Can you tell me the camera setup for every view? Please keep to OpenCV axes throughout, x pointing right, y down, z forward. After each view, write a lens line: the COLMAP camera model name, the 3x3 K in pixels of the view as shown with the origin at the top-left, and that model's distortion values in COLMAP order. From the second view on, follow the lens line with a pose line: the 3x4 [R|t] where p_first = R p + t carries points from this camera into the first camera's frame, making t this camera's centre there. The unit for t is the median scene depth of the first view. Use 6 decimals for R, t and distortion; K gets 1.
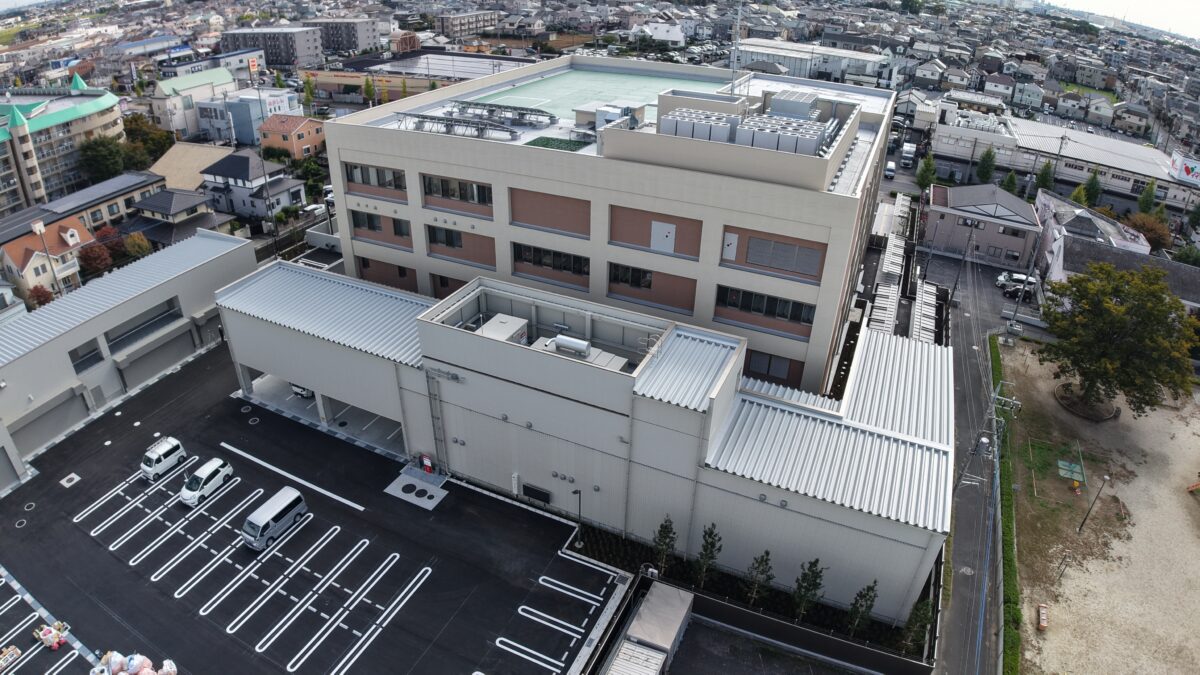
lens RADIAL K [[696.3, 0, 600.0], [0, 696.3, 337.5], [0, 0, 1]] dist [-0.184623, 0.023804]
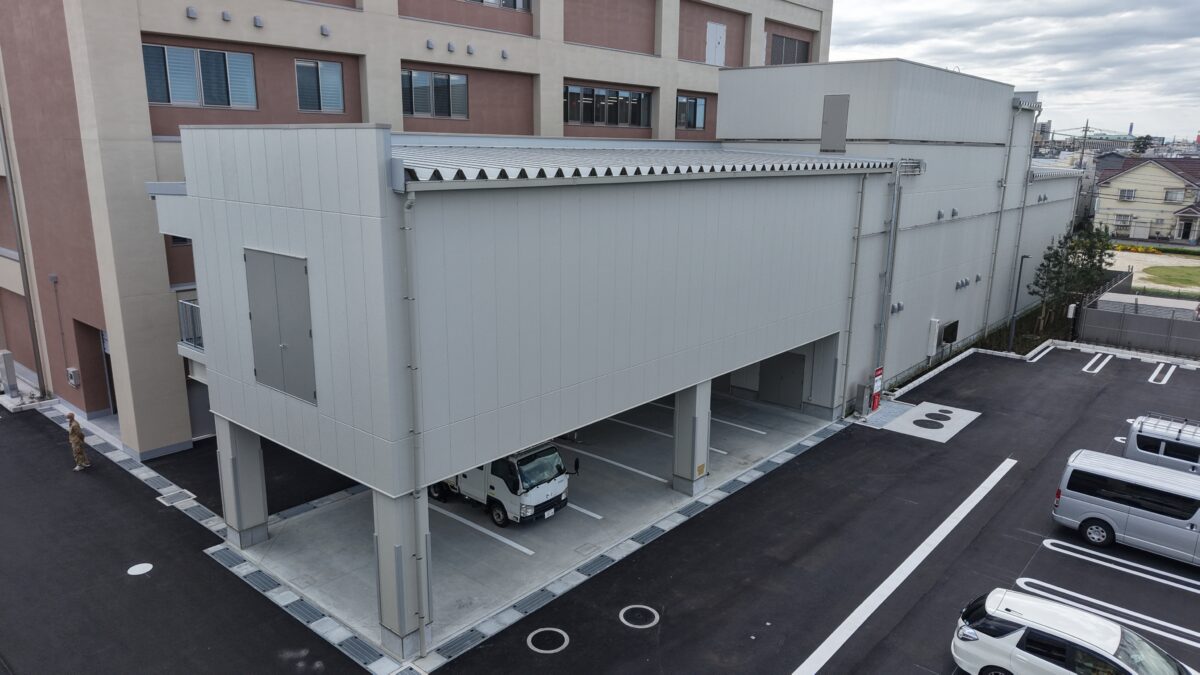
lens RADIAL K [[815.9, 0, 600.0], [0, 815.9, 337.5], [0, 0, 1]] dist [-0.000306, -0.000840]
pose [[0.270439, -0.243665, 0.931392, -0.937785], [0.469055, 0.878200, 0.093554, -0.005629], [-0.840744, 0.411573, 0.351792, 1.010907]]
